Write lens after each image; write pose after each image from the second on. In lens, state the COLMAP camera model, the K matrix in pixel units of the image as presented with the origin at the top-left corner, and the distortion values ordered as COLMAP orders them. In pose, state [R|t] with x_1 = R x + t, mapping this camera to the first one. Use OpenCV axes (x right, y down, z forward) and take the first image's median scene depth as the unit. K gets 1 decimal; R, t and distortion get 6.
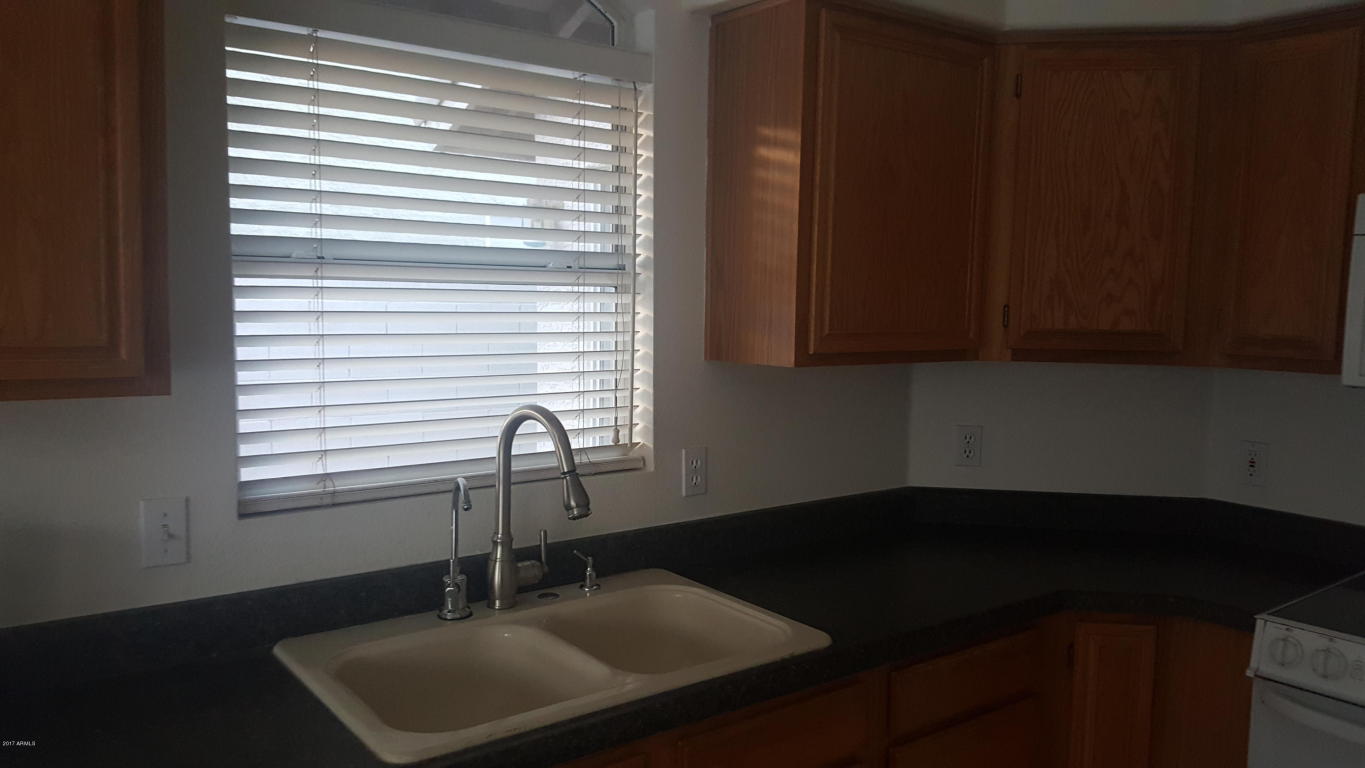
lens RADIAL K [[1069.7, 0, 707.0], [0, 1069.7, 385.7], [0, 0, 1]] dist [0.202245, -0.002749]
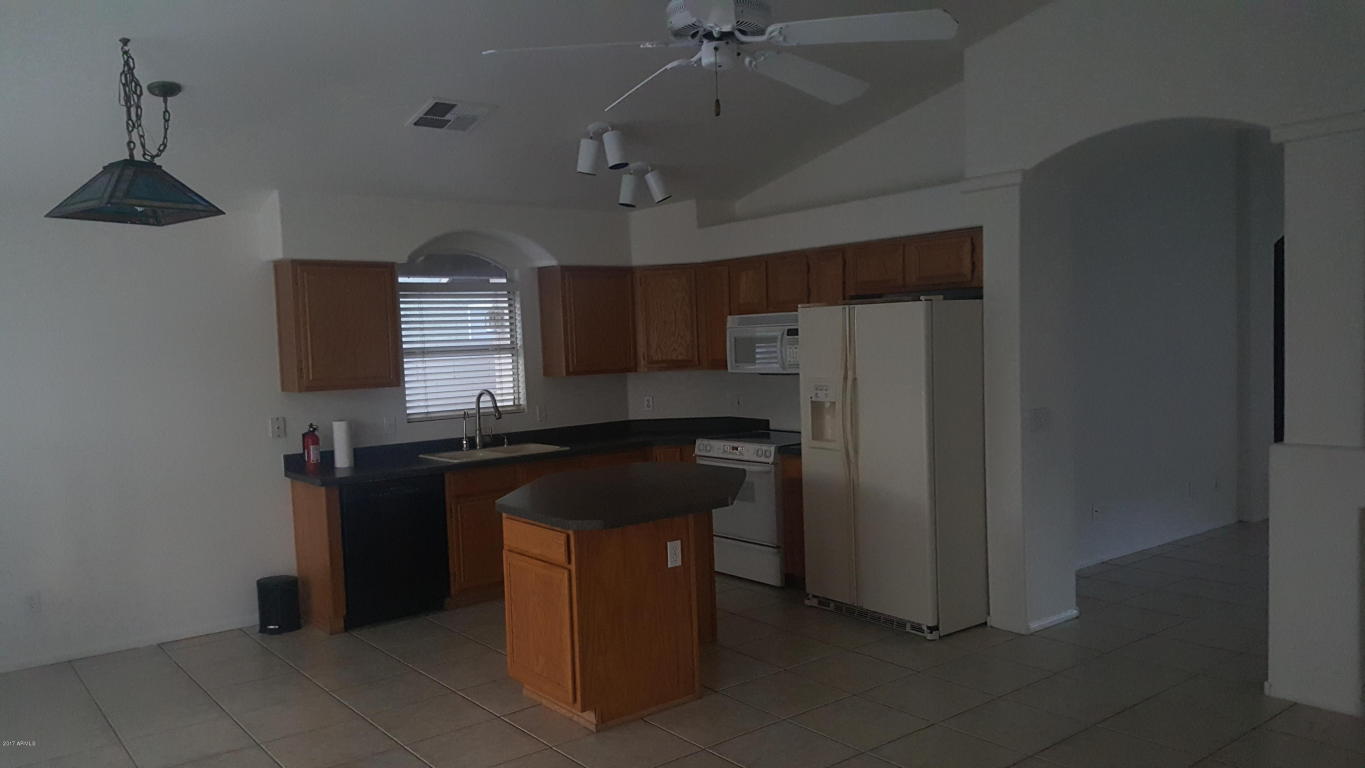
lens RADIAL K [[1034.1, 0, 682.1], [0, 1034.1, 412.3], [0, 0, 1]] dist [0.096700, -0.001832]
pose [[0.998027, -0.058442, -0.022948, 0.497421], [0.057835, 0.997980, -0.026269, 0.195047], [0.024437, 0.024890, 0.999391, -2.115733]]
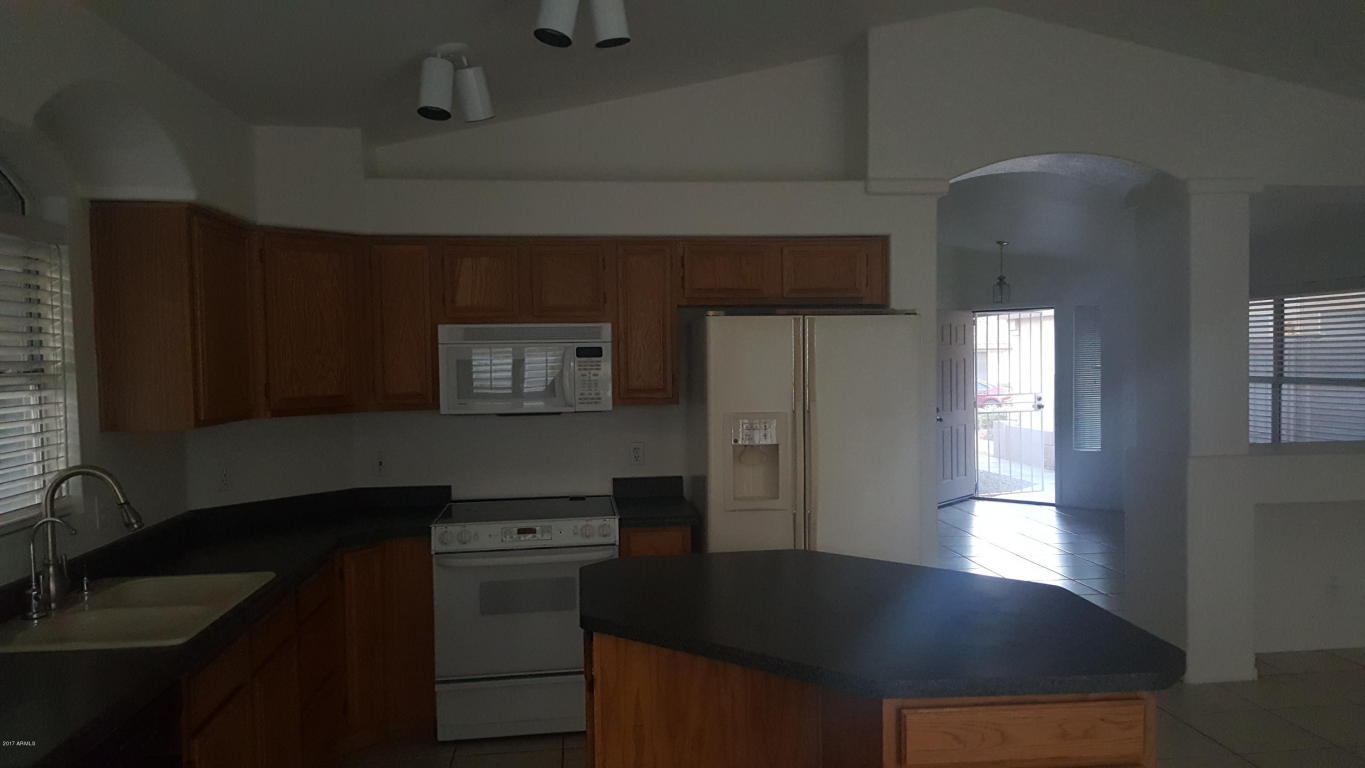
lens RADIAL K [[1019.5, 0, 732.7], [0, 1019.5, 401.0], [0, 0, 1]] dist [0.136562, 0.001406]
pose [[0.518096, -0.071651, 0.852316, -0.815830], [0.112906, 0.993494, 0.014887, 0.008346], [-0.847838, 0.088518, 0.522815, -0.481856]]
